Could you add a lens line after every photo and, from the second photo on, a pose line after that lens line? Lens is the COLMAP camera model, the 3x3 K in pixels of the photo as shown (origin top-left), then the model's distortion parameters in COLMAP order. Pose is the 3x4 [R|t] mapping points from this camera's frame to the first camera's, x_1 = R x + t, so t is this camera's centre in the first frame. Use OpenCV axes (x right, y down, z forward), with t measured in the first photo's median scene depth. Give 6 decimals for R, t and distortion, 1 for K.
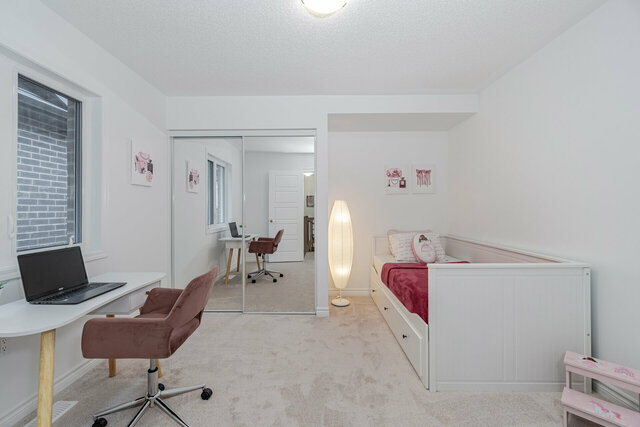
lens RADIAL K [[275.4, 0, 319.0], [0, 275.4, 212.5], [0, 0, 1]] dist [-0.000157, -0.000003]
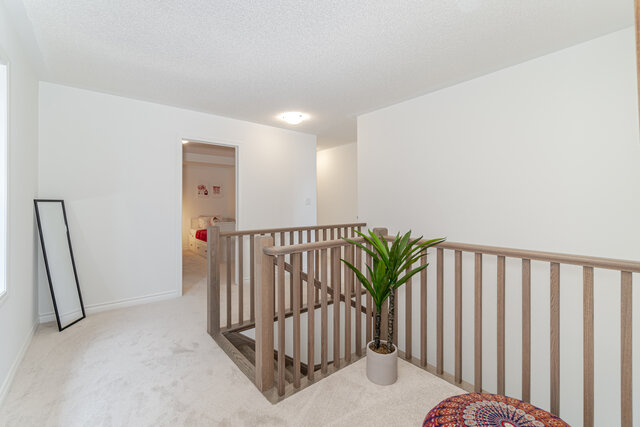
lens RADIAL K [[275.4, 0, 319.2], [0, 275.4, 210.1], [0, 0, 1]] dist [-0.000157, -0.000003]
pose [[0.769120, 0.009837, 0.639028, -0.350410], [-0.017132, 0.999840, 0.005228, -0.001327], [-0.638874, -0.014969, 0.769165, -1.096569]]
